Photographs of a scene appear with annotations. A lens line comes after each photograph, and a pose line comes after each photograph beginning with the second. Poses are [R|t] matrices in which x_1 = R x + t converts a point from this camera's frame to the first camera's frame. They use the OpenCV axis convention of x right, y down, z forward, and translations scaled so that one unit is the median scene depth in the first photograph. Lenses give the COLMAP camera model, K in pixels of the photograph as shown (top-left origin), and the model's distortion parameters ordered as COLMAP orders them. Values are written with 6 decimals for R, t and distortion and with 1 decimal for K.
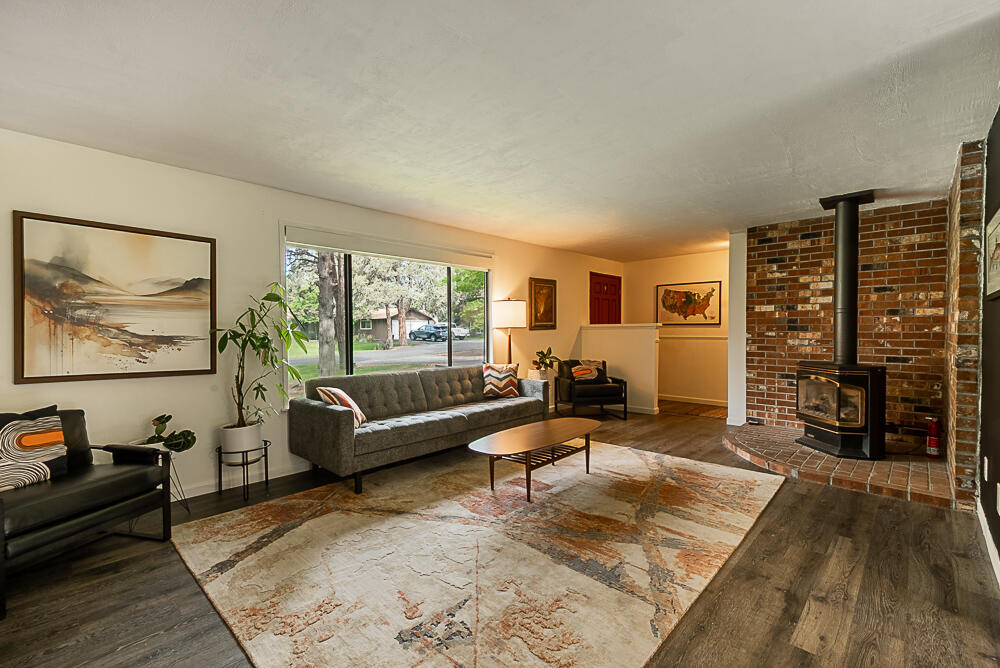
lens RADIAL K [[443.1, 0, 500.0], [0, 443.1, 334.0], [0, 0, 1]] dist [0.002580, 0.000161]
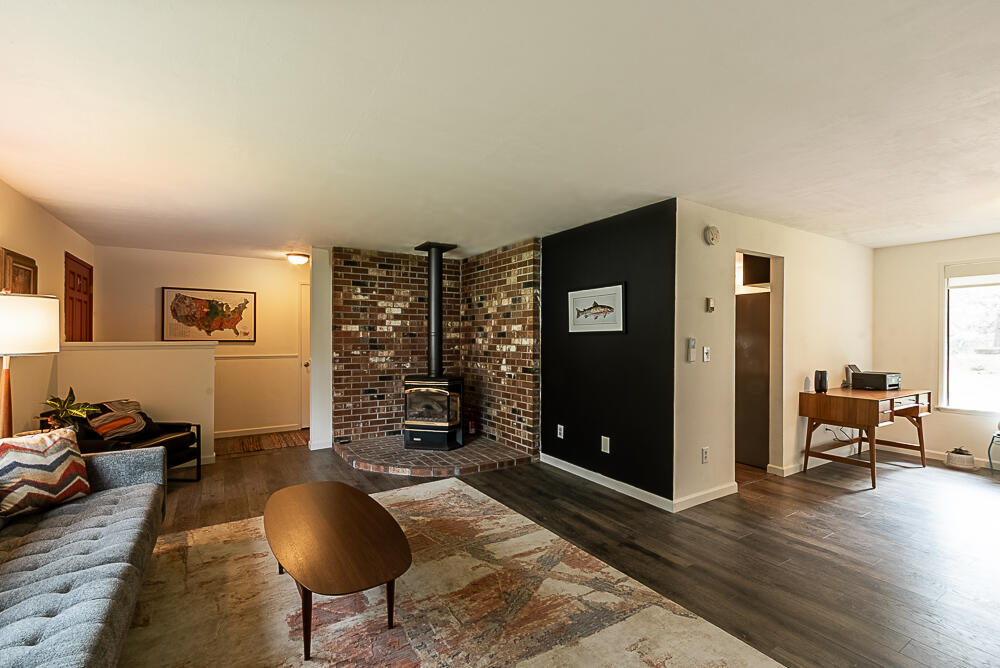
lens RADIAL K [[443.1, 0, 500.0], [0, 443.1, 334.0], [0, 0, 1]] dist [0.002580, 0.000161]
pose [[0.236061, 0.014885, 0.971624, -0.342567], [0.006744, 0.999833, -0.016956, -0.025419], [-0.971715, 0.010555, 0.235921, 0.440447]]
